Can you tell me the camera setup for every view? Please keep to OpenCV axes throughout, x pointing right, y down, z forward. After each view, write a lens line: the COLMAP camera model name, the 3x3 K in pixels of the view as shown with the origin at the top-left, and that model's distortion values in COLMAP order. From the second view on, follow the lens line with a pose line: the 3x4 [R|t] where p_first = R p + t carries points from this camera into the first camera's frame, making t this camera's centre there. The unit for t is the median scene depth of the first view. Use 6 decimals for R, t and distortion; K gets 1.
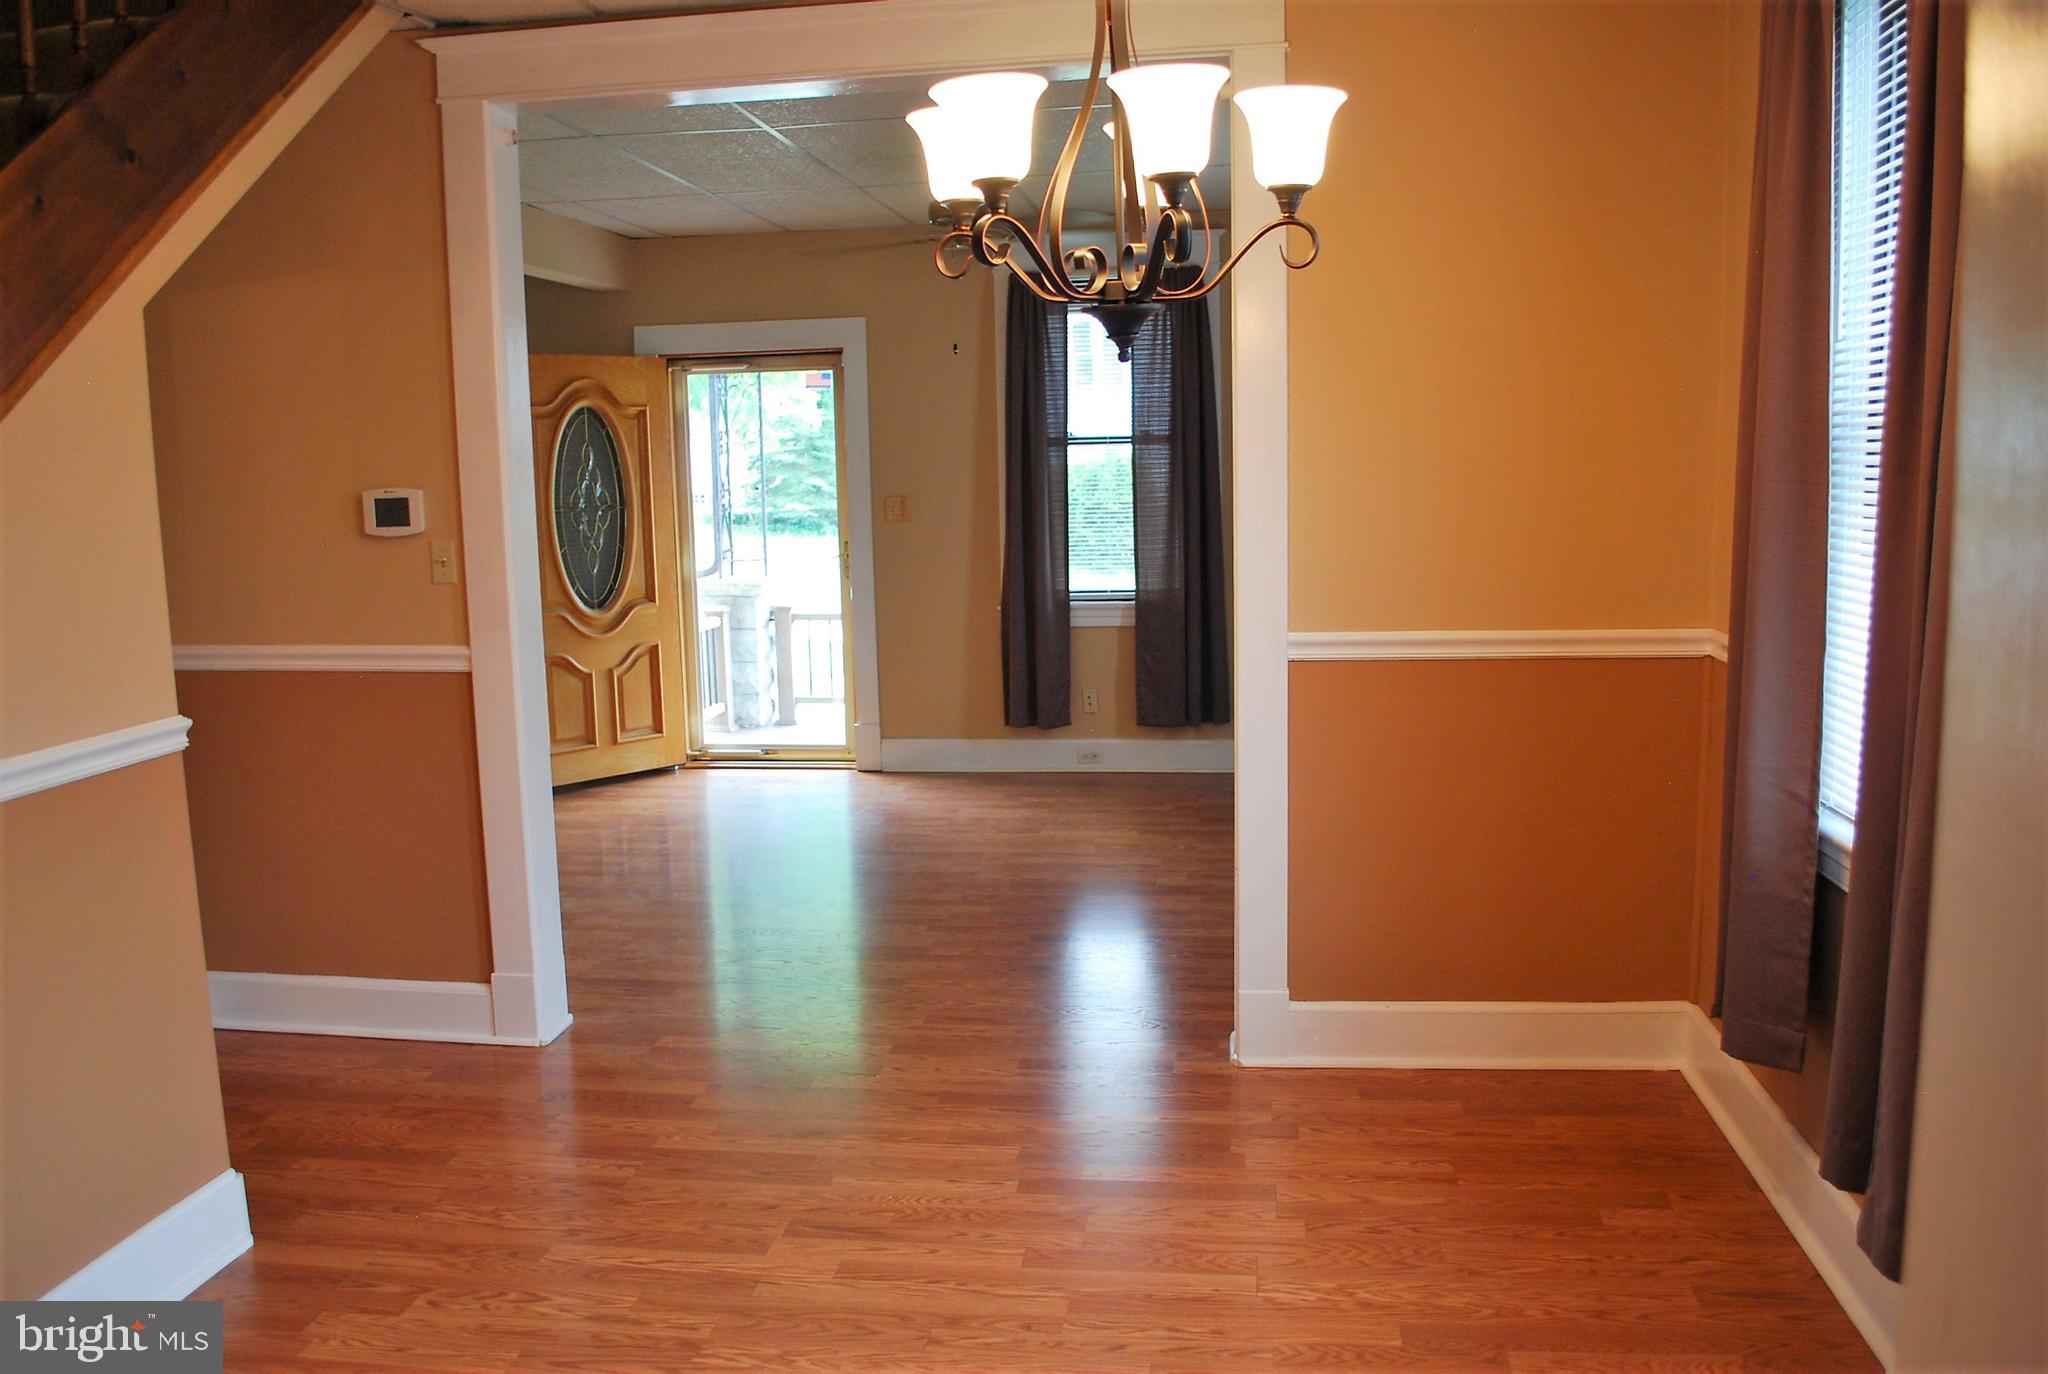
lens RADIAL K [[1594.1, 0, 1024.0], [0, 1594.1, 687.0], [0, 0, 1]] dist [-0.081705, -0.002070]
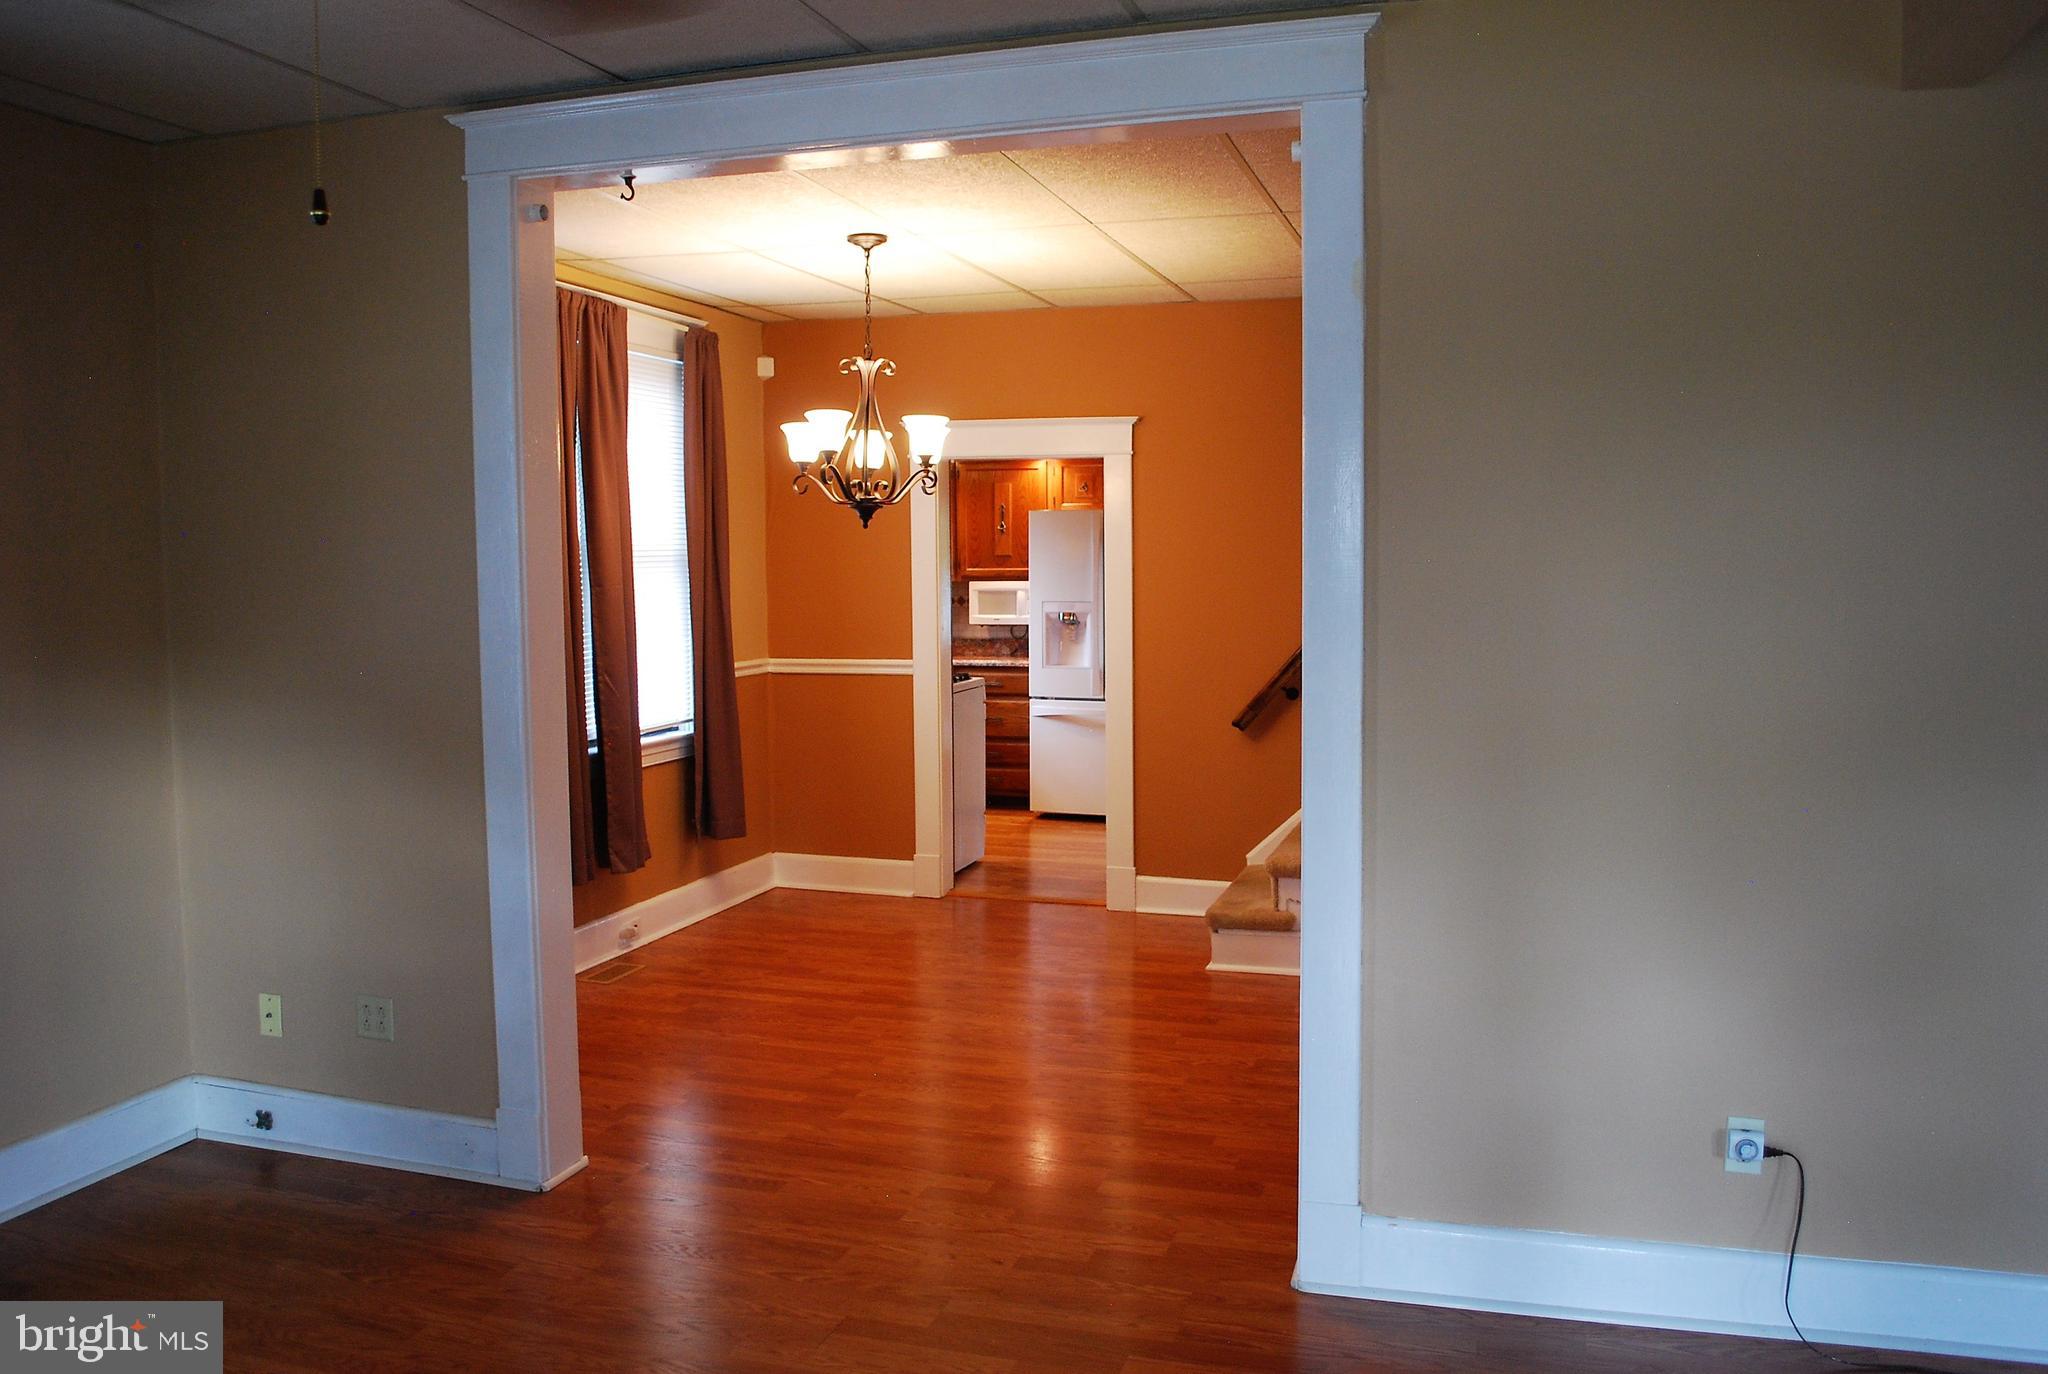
lens RADIAL K [[1594.1, 0, 1024.0], [0, 1594.1, 687.0], [0, 0, 1]] dist [-0.081705, -0.002070]
pose [[-0.984962, 0.016761, 0.171958, -0.387878], [0.053347, 0.976154, 0.210422, -0.310807], [-0.164331, 0.216431, -0.962368, 2.225779]]
